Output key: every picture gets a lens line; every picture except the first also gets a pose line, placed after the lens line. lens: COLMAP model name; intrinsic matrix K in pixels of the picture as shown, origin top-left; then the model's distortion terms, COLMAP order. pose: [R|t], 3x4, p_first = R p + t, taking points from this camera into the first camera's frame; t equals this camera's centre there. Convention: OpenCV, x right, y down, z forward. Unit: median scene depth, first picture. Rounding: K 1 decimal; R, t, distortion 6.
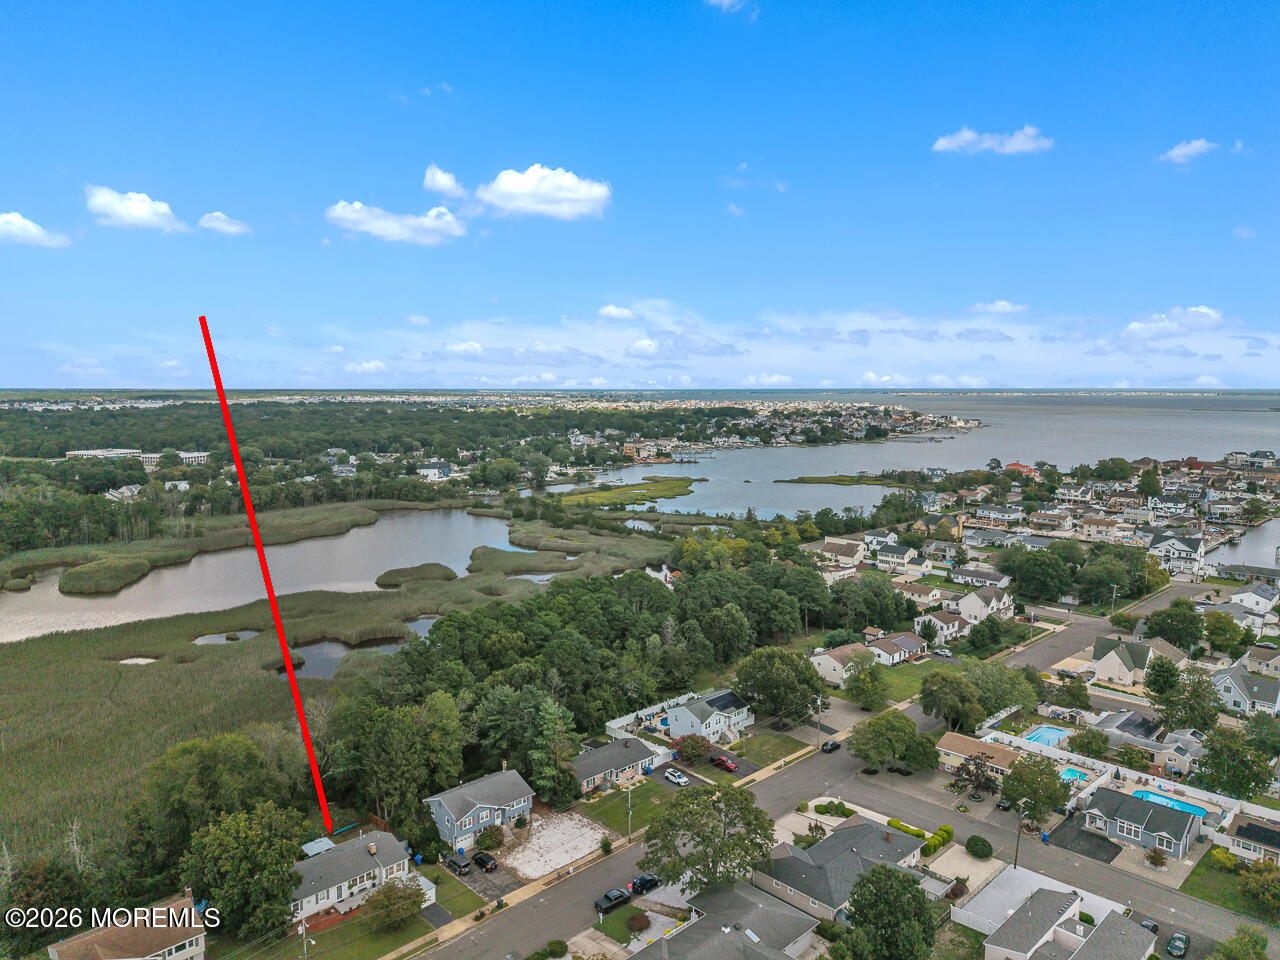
lens RADIAL K [[867.5, 0, 640.0], [0, 867.5, 480.0], [0, 0, 1]] dist [0.068047, -0.091128]
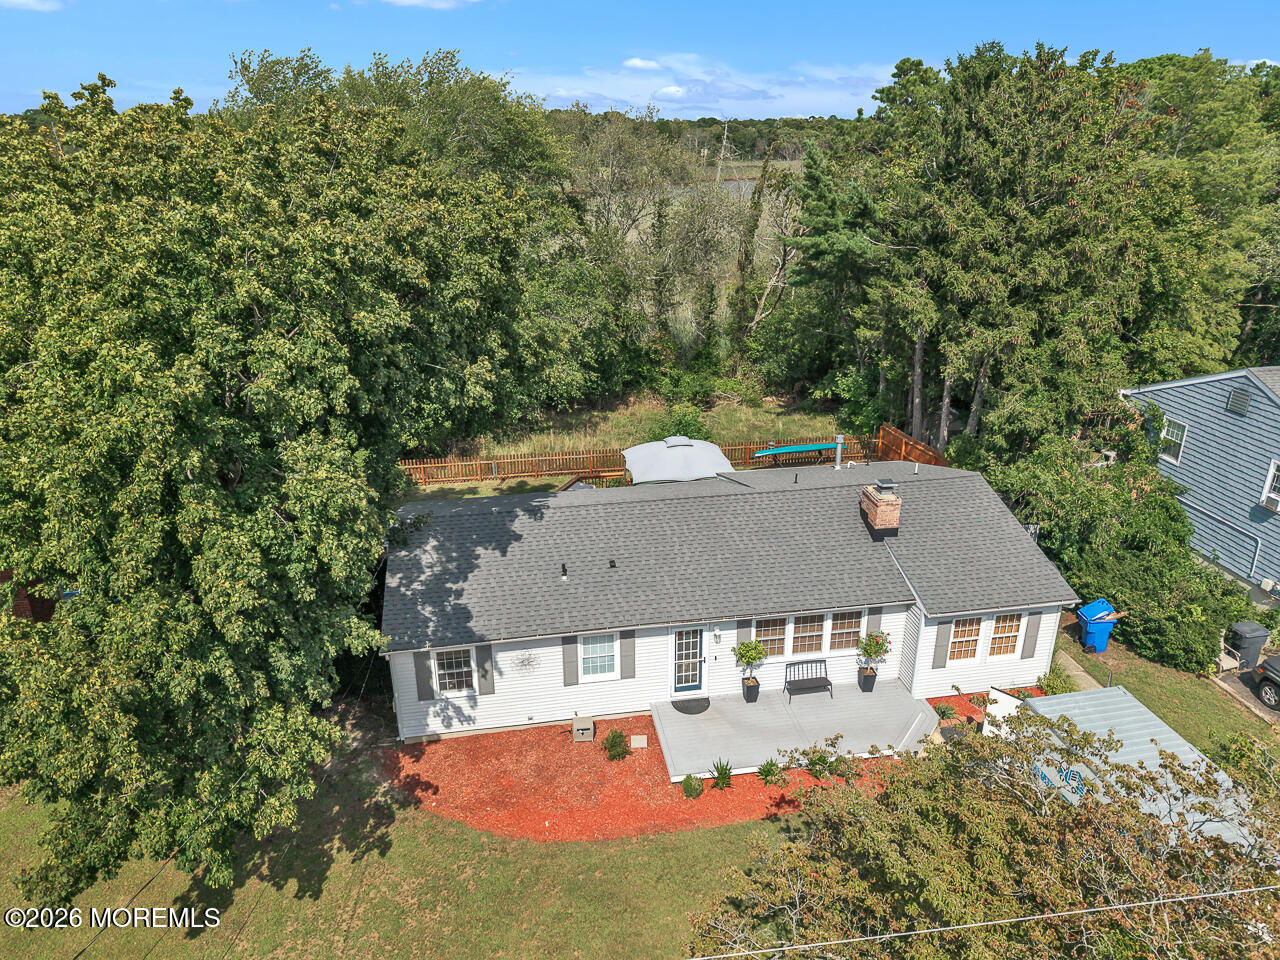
lens RADIAL K [[879.0, 0, 638.2], [0, 879.0, 460.6], [0, 0, 1]] dist [0.012470, 0.000109]
pose [[0.825812, 0.191577, -0.530409, -0.232819], [-0.054423, 0.963214, 0.263167, 0.340150], [0.561314, -0.188460, 0.805860, 0.764766]]
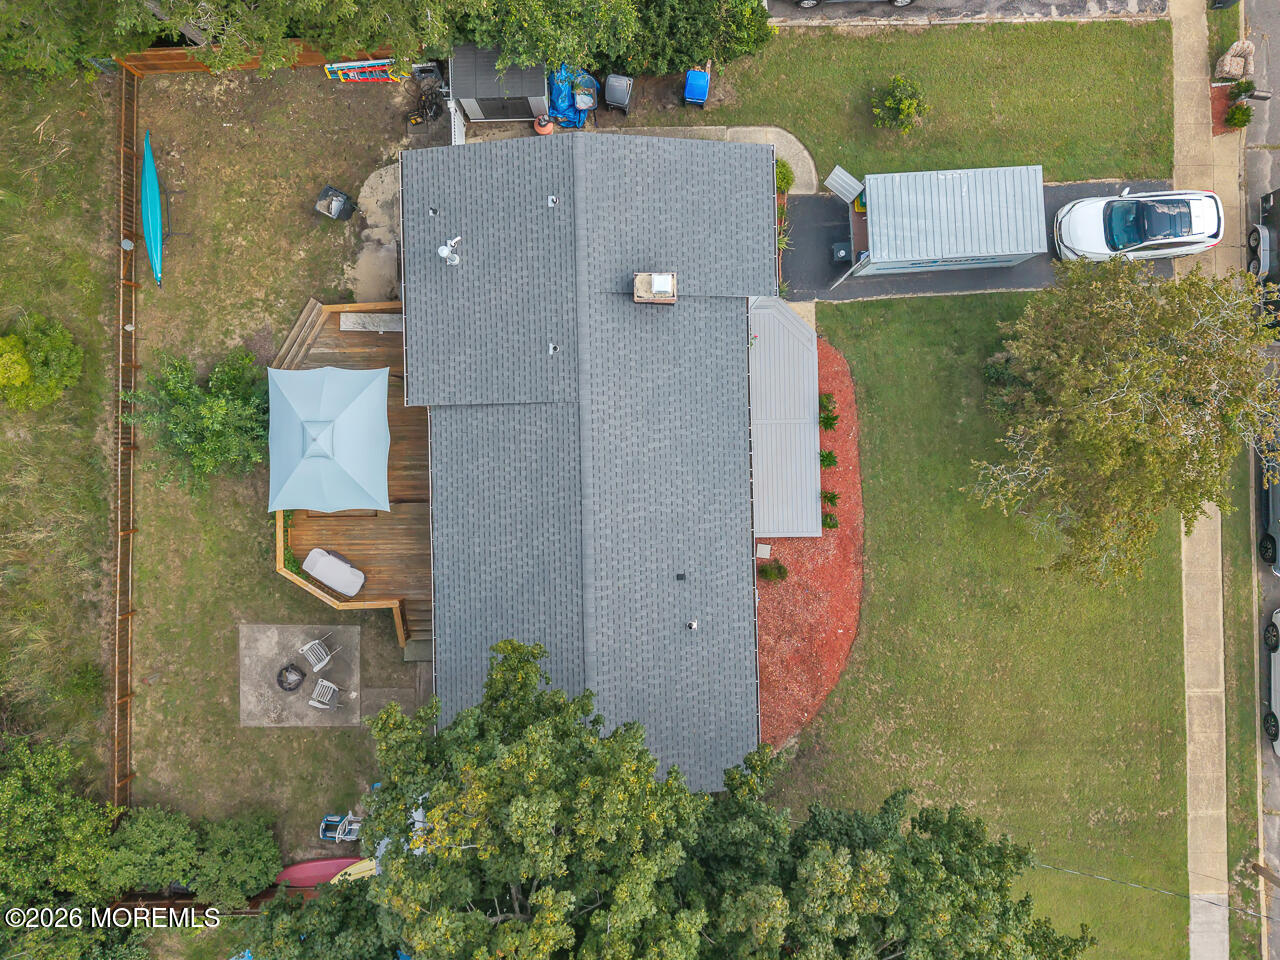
lens RADIAL K [[872.0, 0, 640.0], [0, 872.0, 480.0], [0, 0, 1]] dist [0.007707, -0.001691]
pose [[0.684296, -0.729092, -0.012824, -0.316663], [0.095526, 0.072195, 0.992805, 0.230800], [-0.722920, -0.680598, 0.119050, 0.898113]]
